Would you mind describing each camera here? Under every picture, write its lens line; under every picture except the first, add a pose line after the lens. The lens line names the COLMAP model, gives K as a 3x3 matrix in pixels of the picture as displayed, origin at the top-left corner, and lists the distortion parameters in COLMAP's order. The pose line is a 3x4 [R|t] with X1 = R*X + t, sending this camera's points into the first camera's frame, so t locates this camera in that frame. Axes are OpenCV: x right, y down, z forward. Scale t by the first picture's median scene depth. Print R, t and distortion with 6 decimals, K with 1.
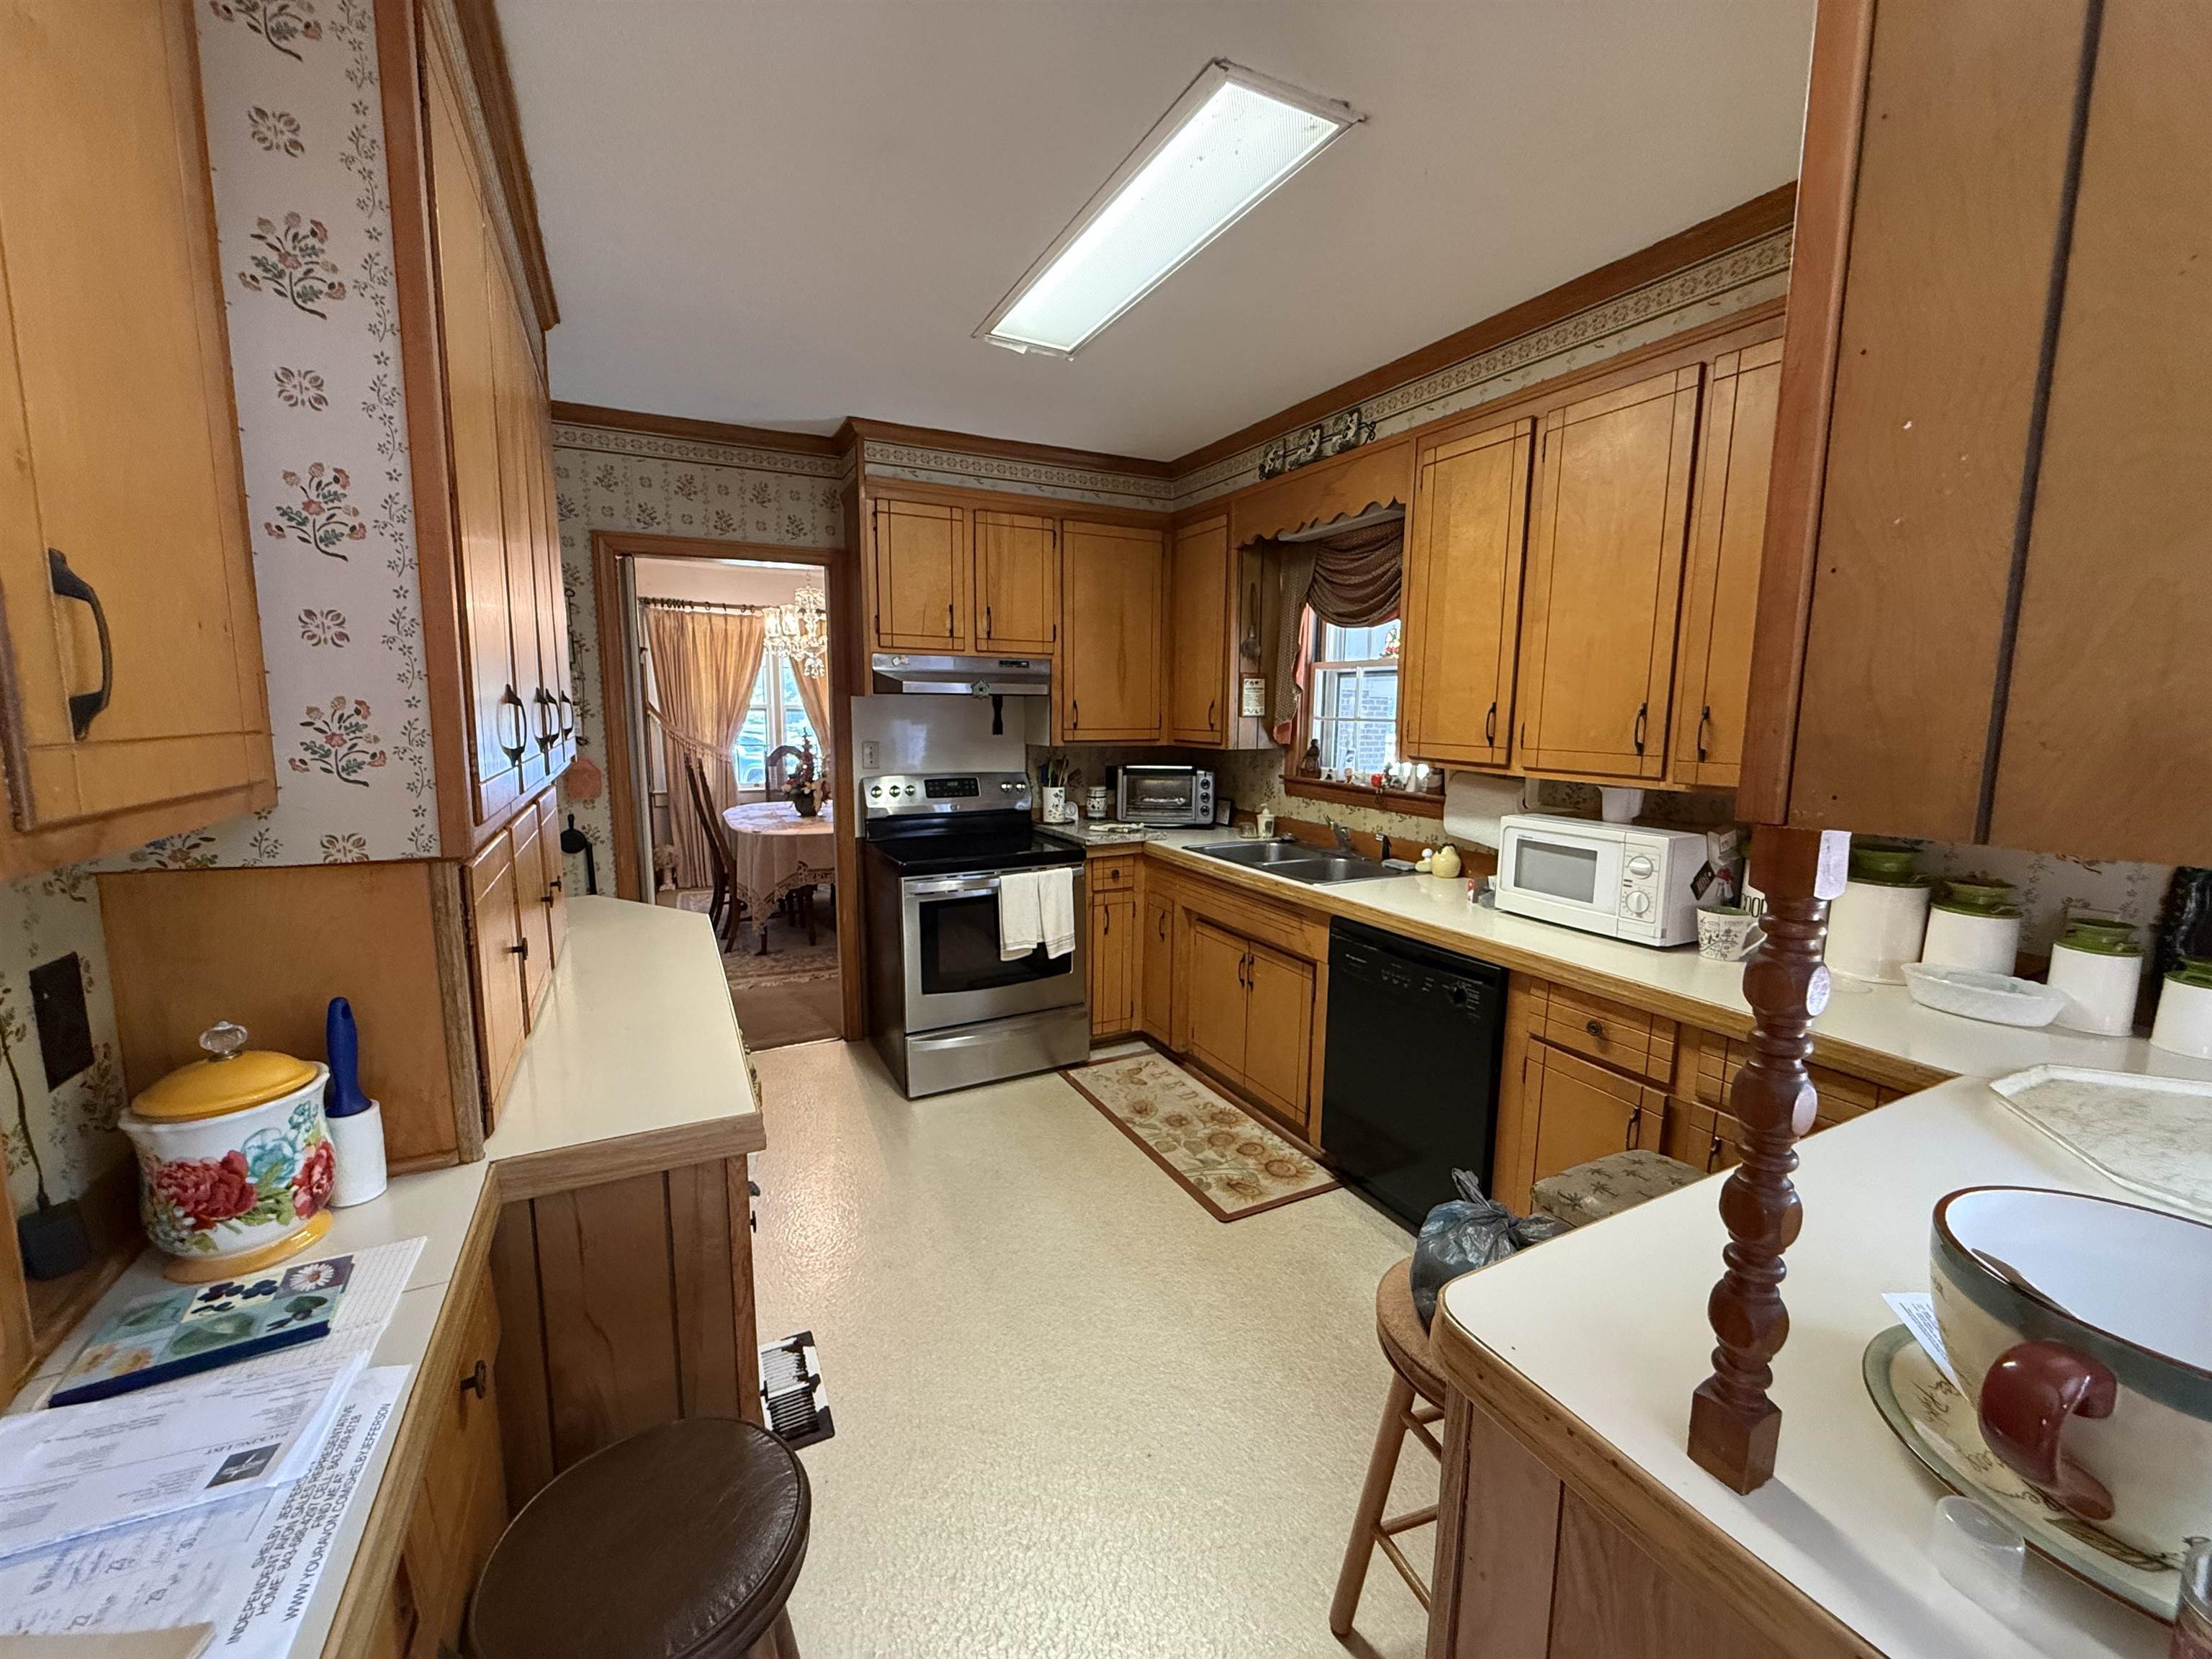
lens RADIAL K [[878.3, 0, 1100.1], [0, 878.3, 823.0], [0, 0, 1]] dist [-0.001689, -0.000009]
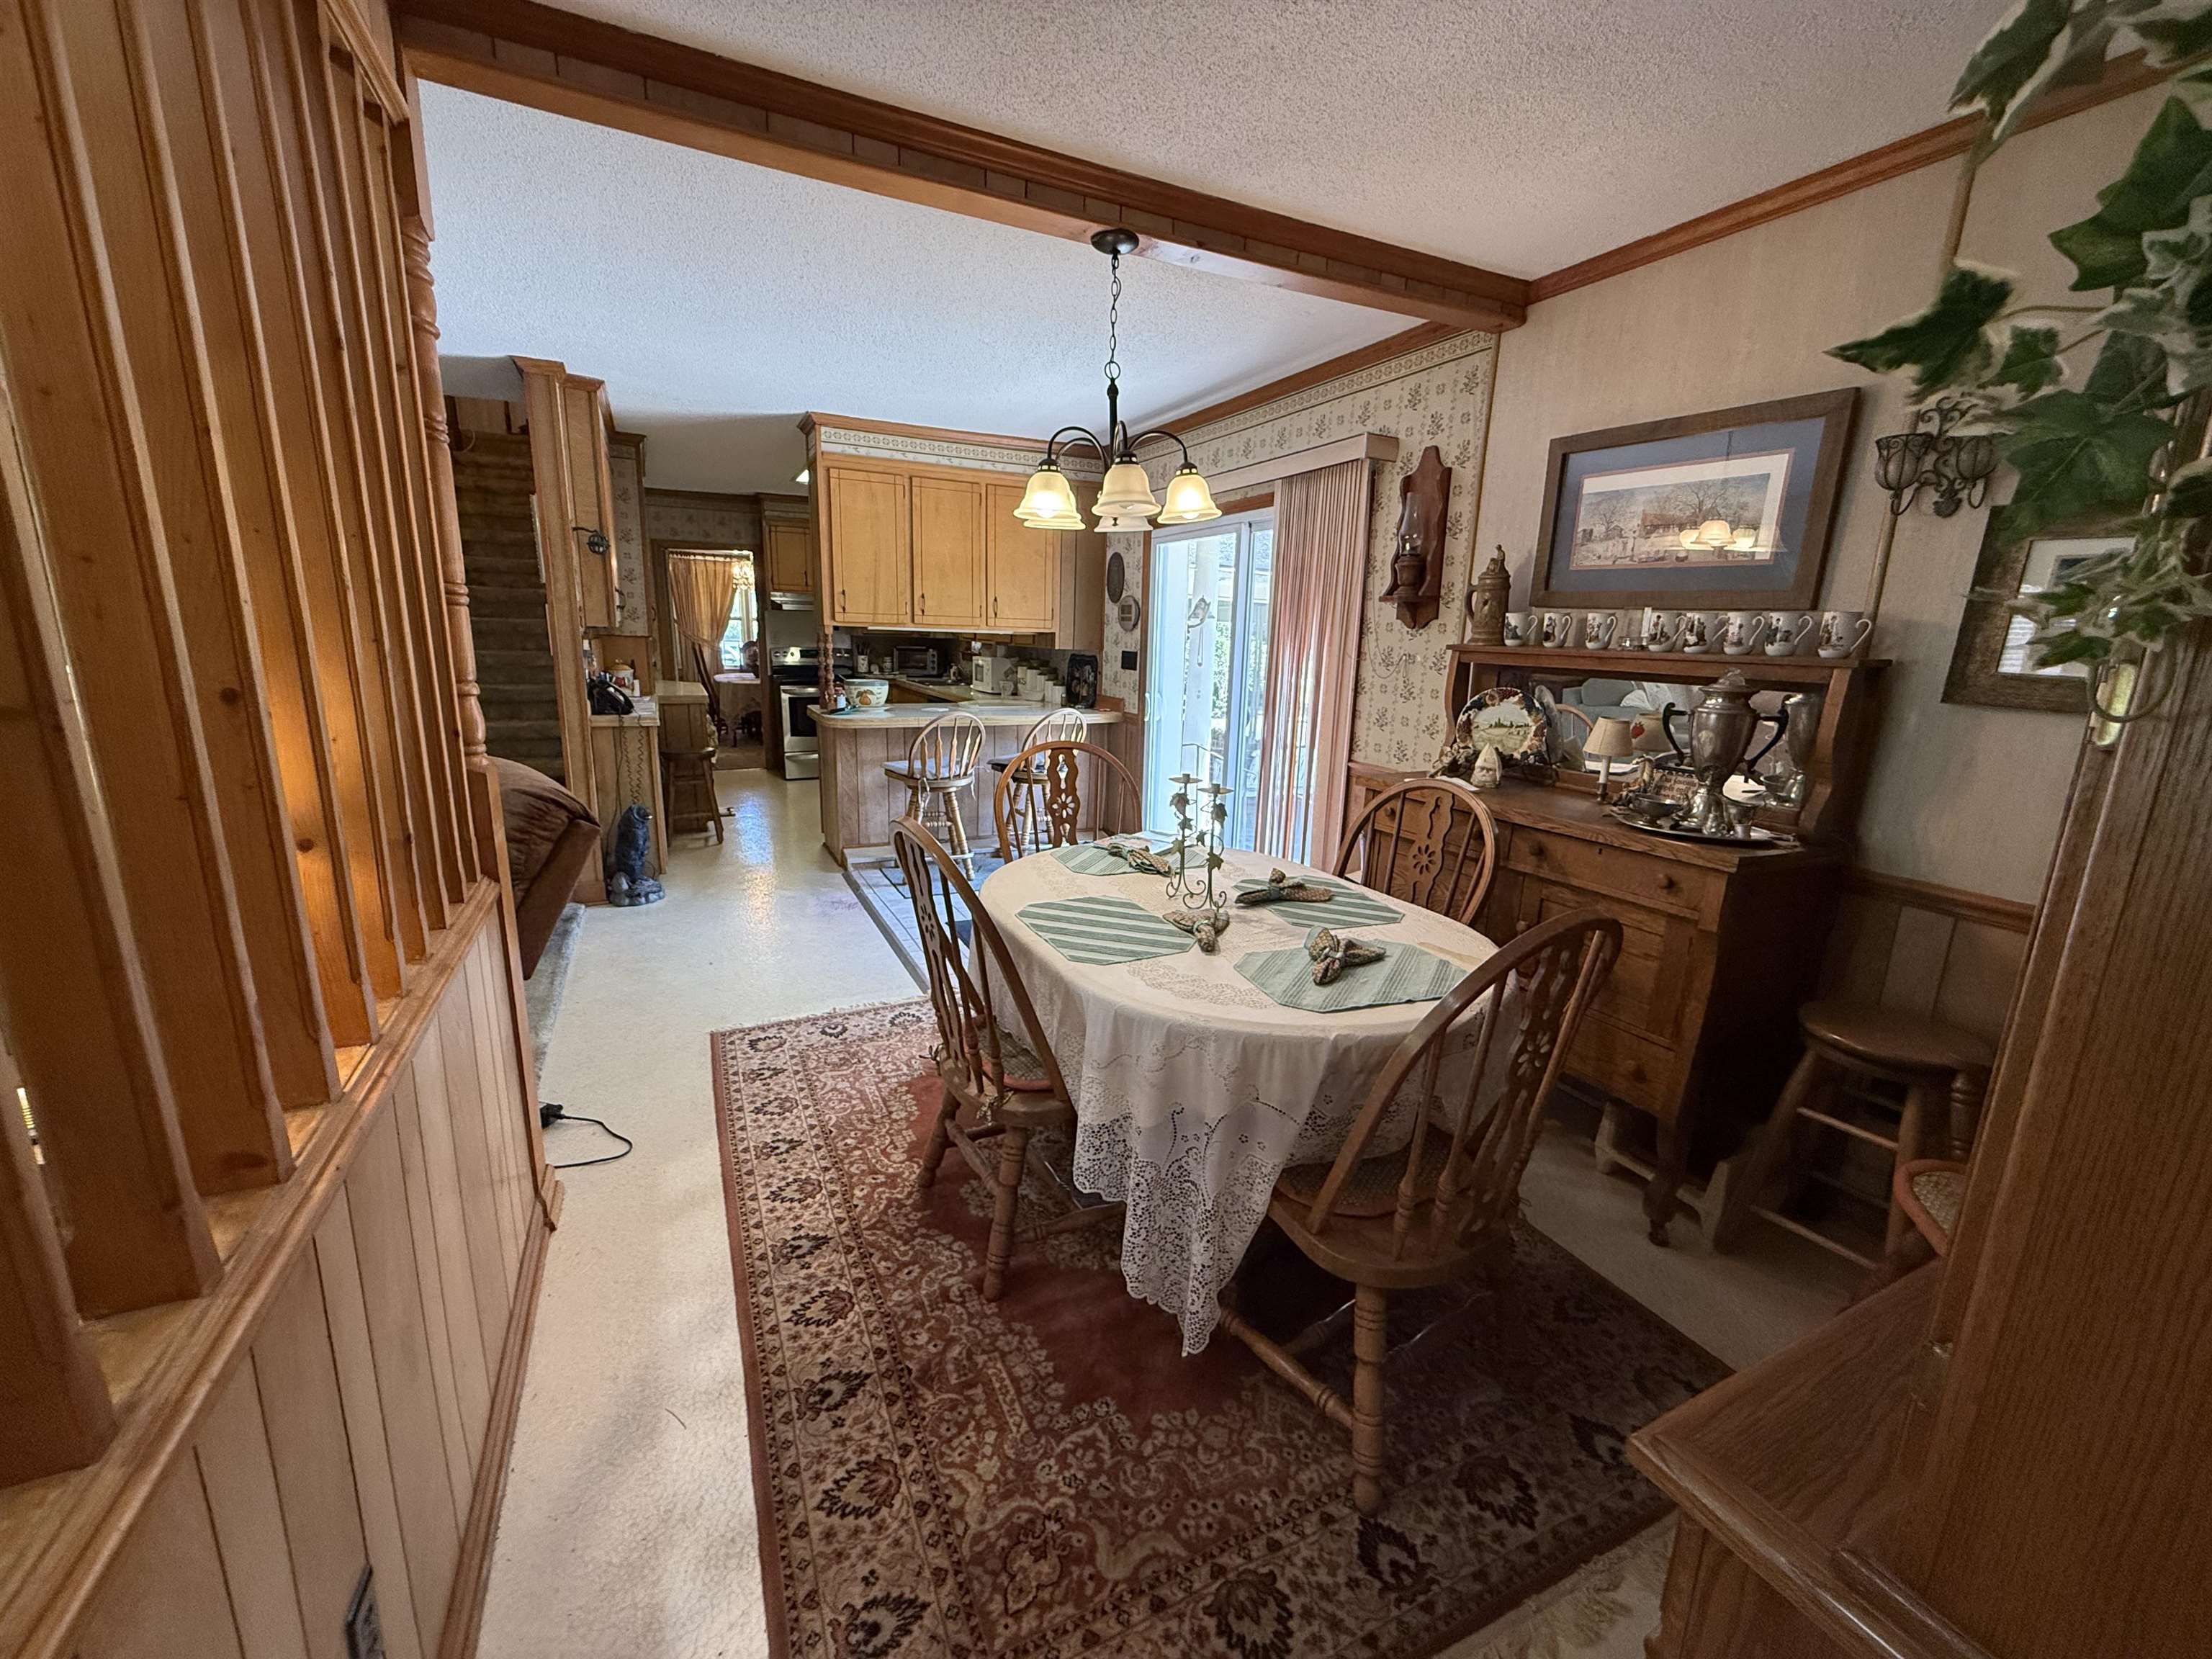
lens RADIAL K [[878.3, 0, 1099.7], [0, 878.3, 835.5], [0, 0, 1]] dist [-0.001689, -0.000009]
pose [[0.999668, 0.023518, -0.010487, 0.465940], [-0.022417, 0.995222, 0.095034, 0.147880], [0.012672, -0.094767, 0.995419, -0.975705]]
